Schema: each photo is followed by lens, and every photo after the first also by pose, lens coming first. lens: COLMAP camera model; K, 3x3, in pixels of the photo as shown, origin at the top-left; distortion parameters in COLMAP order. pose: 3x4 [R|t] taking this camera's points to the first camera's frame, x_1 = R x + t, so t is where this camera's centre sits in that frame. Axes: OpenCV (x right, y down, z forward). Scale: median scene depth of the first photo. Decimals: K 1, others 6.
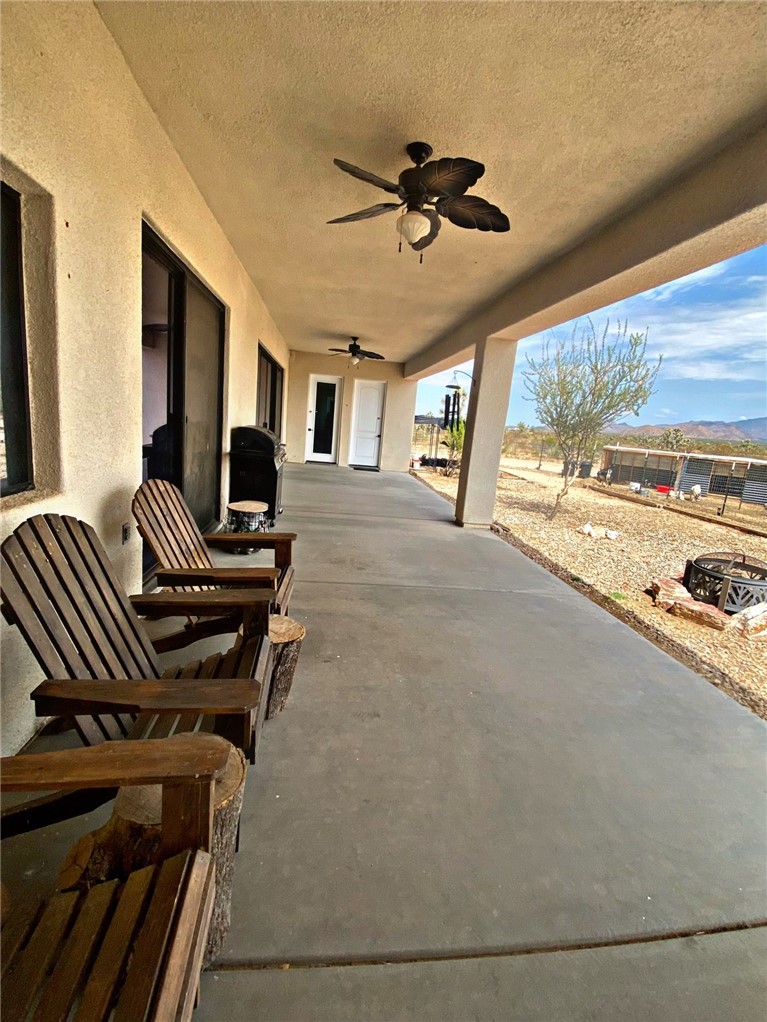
lens RADIAL K [[411.6, 0, 385.9], [0, 411.6, 507.9], [0, 0, 1]] dist [0.043754, -0.033263]
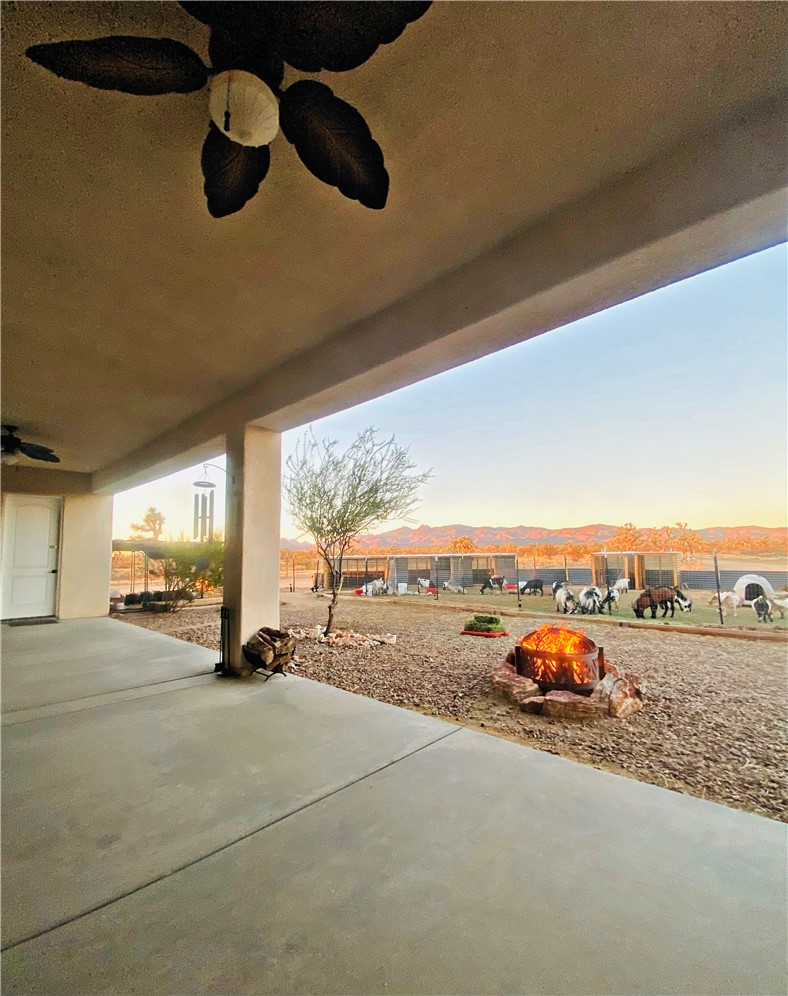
lens RADIAL K [[426.5, 0, 391.8], [0, 426.5, 522.8], [0, 0, 1]] dist [-0.000341, -0.000285]
pose [[0.776291, -0.052972, 0.628145, -0.053612], [0.207150, 0.962560, -0.174832, -0.022209], [-0.595366, 0.265841, 0.758201, 0.220374]]
